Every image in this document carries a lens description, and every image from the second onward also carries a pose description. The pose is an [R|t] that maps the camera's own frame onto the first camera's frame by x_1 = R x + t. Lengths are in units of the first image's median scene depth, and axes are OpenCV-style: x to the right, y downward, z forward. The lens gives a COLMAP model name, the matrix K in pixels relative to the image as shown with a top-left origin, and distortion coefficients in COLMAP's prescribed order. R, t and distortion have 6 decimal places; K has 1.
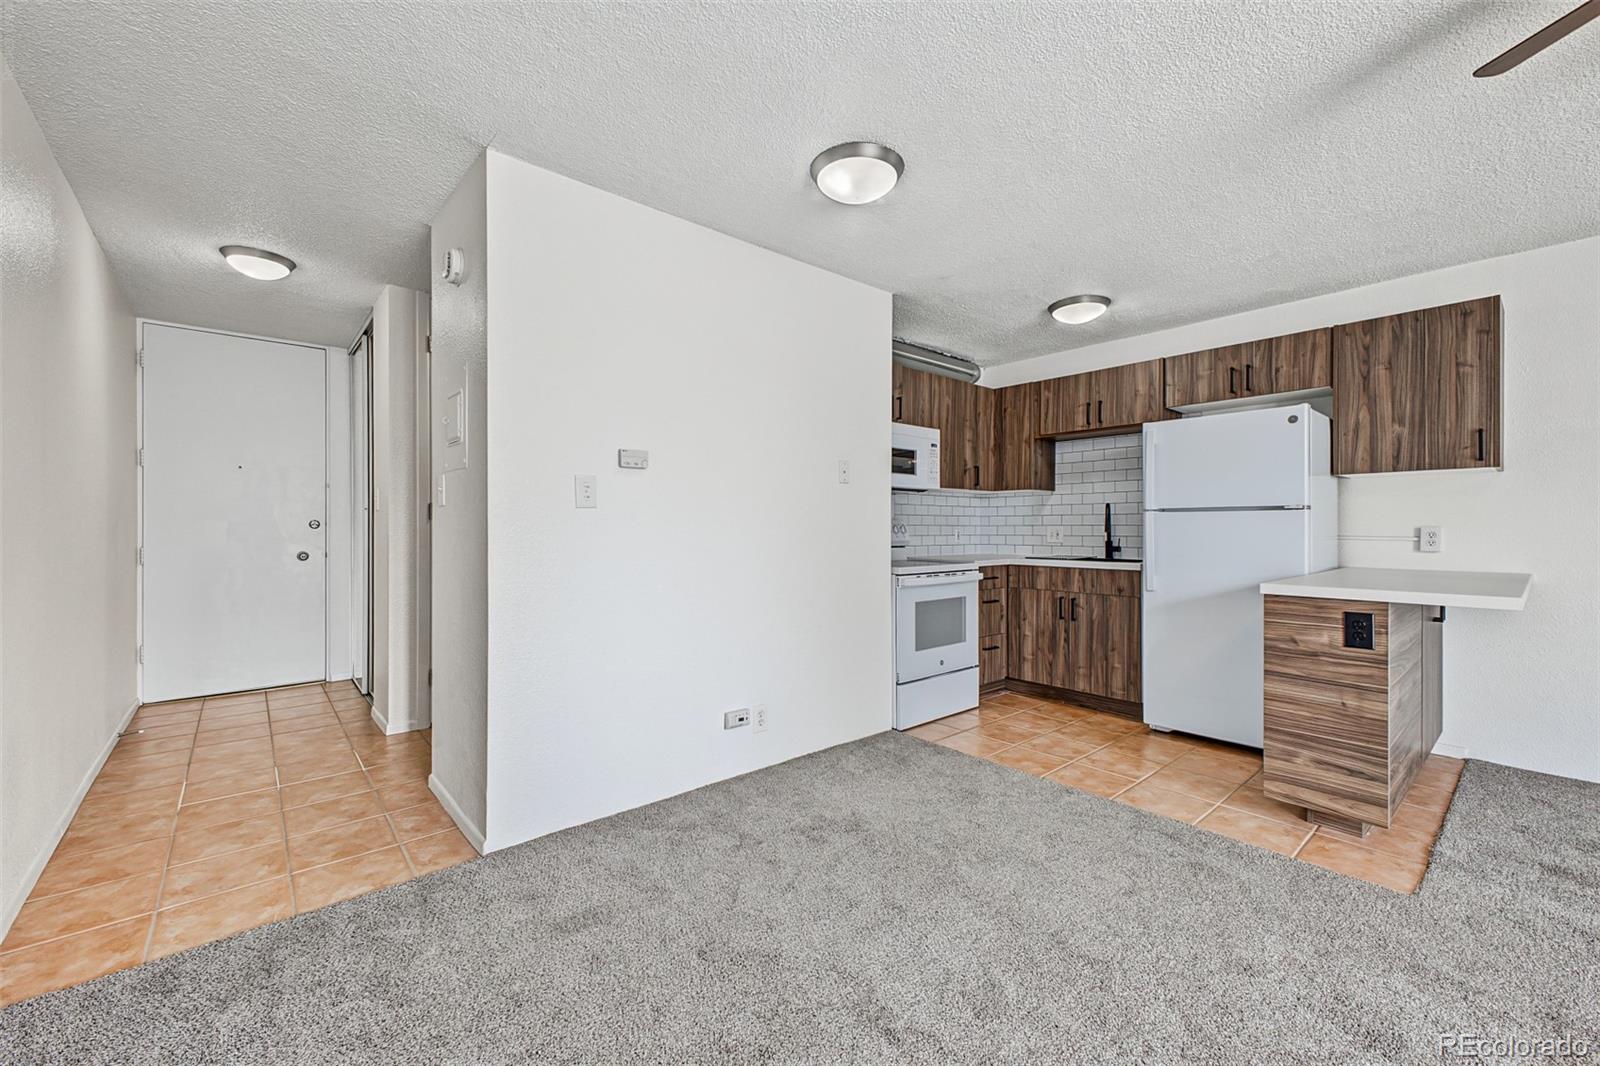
lens RADIAL K [[639.9, 0, 795.6], [0, 639.9, 530.3], [0, 0, 1]] dist [0.011809, -0.003825]
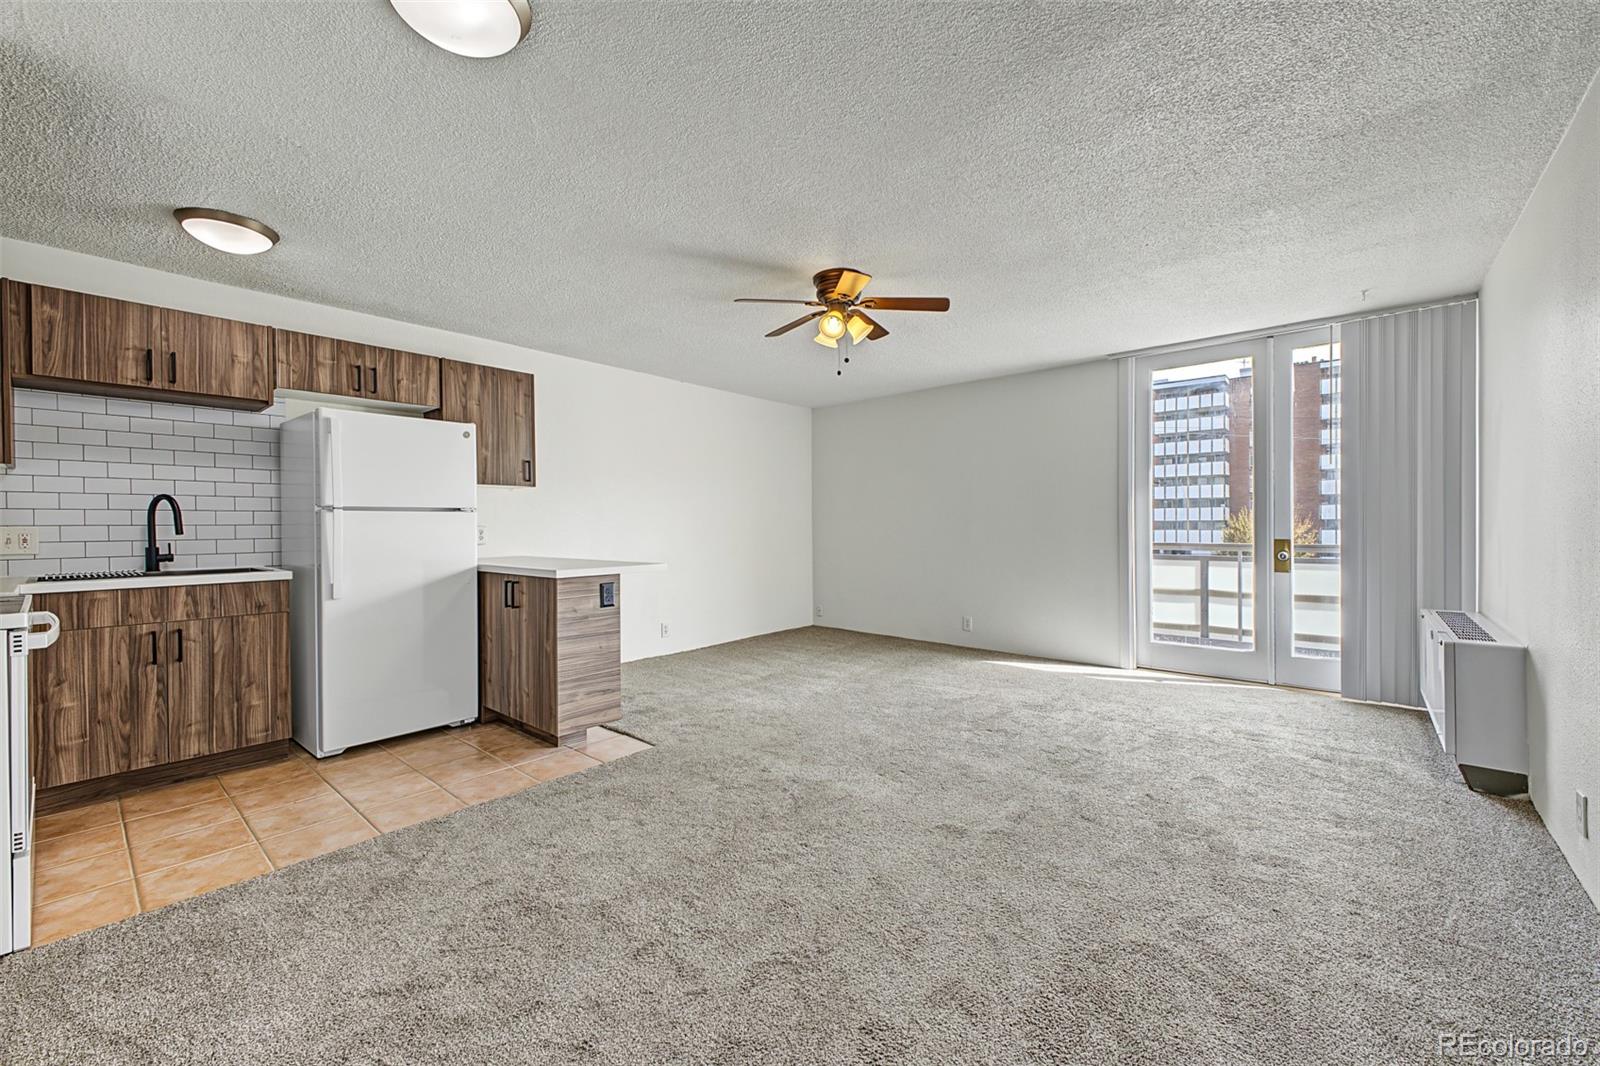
lens RADIAL K [[636.8, 0, 801.1], [0, 636.8, 526.0], [0, 0, 1]] dist [0.017143, -0.004390]
pose [[-0.152359, -0.003214, 0.988320, -0.433570], [0.009654, 0.999942, 0.004740, -0.004381], [-0.988278, 0.010264, -0.152319, 0.515859]]
